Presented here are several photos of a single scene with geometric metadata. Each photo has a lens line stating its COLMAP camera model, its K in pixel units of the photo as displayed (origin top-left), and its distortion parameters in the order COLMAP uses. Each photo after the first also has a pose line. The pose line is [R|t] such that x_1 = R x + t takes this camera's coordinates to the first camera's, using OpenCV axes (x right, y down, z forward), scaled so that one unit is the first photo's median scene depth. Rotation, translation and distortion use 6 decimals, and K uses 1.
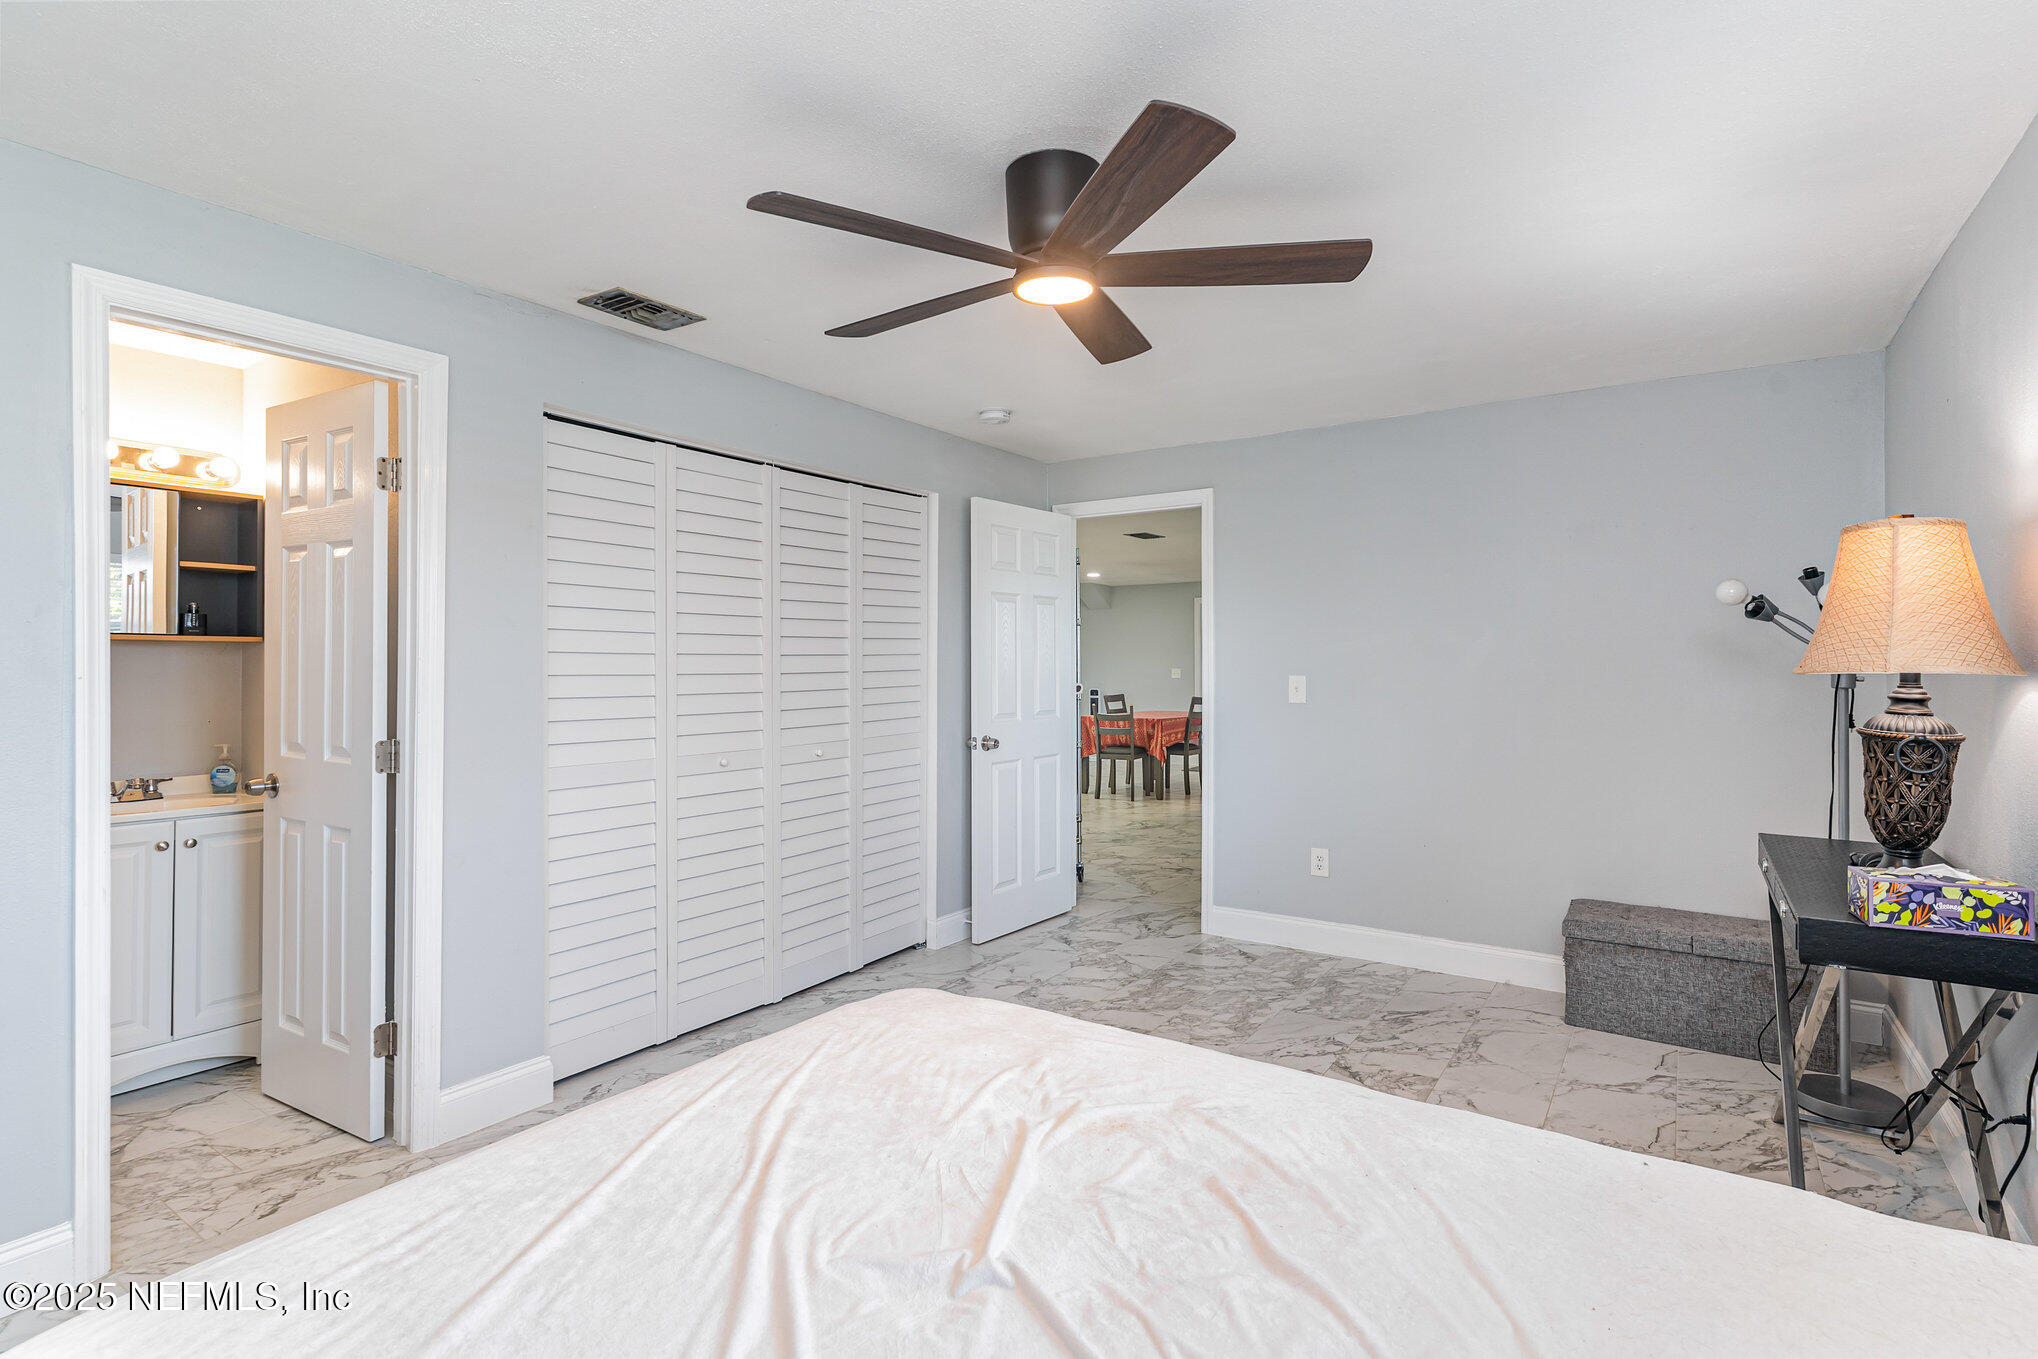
lens RADIAL K [[991.0, 0, 1062.6], [0, 991.0, 661.3], [0, 0, 1]] dist [0.009536, -0.002574]
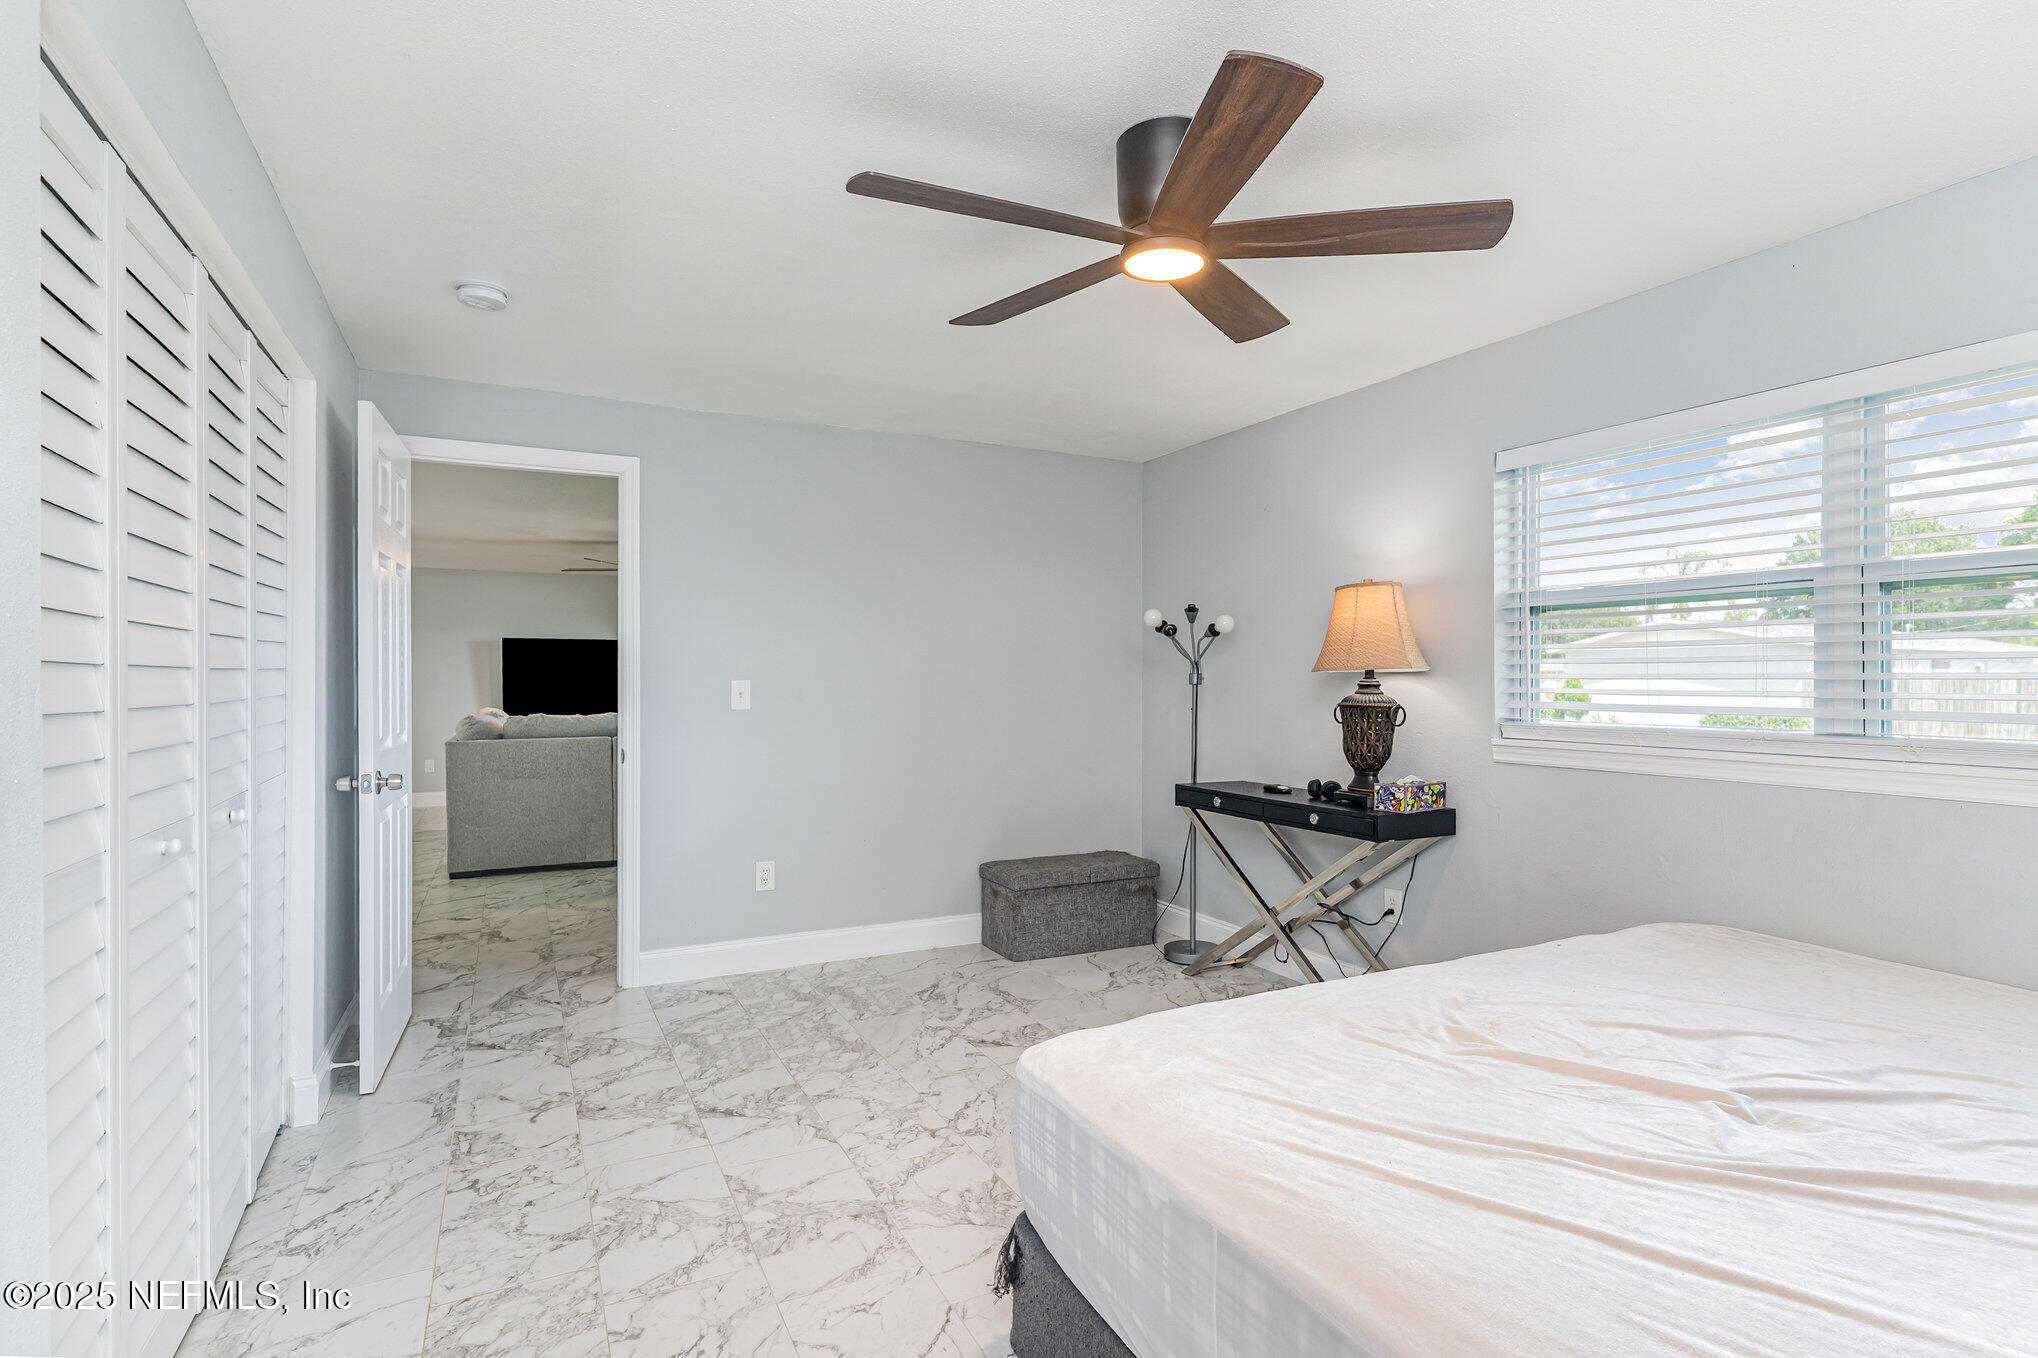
lens RADIAL K [[991.0, 0, 1037.8], [0, 991.0, 683.8], [0, 0, 1]] dist [0.009536, -0.002574]
pose [[0.491013, 0.000148, 0.871152, -0.513233], [-0.002578, 0.999996, 0.001283, 0.019021], [-0.871149, -0.002876, 0.491011, 0.353907]]
